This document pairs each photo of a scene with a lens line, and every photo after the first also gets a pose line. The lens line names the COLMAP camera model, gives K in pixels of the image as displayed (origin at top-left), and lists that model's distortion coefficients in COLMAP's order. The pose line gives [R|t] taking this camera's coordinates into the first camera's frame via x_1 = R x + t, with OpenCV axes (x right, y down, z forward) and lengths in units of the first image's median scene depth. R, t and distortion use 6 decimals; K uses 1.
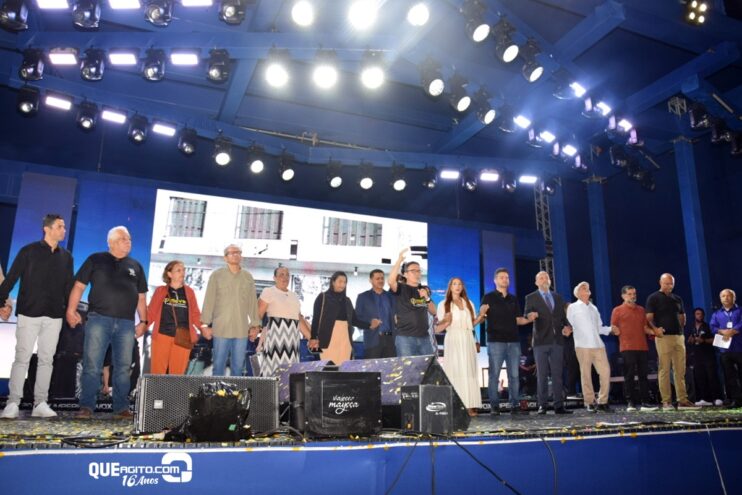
lens RADIAL K [[583.4, 0, 375.4], [0, 583.4, 246.2], [0, 0, 1]] dist [-0.170717, 0.141010]
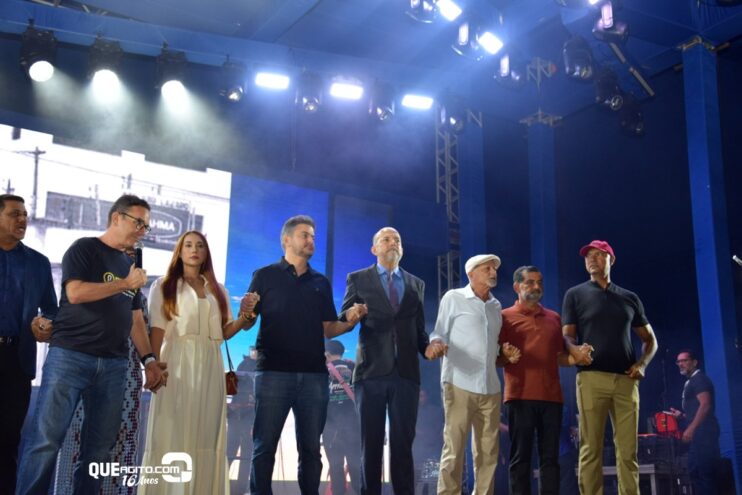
lens RADIAL K [[906.8, 0, 371.3], [0, 906.8, 228.3], [0, 0, 1]] dist [0.104204, -0.016898]
pose [[0.985370, 0.053725, 0.161738, 0.116884], [-0.048071, 0.998095, -0.038672, 0.055699], [-0.163508, 0.030332, 0.986076, 0.199908]]
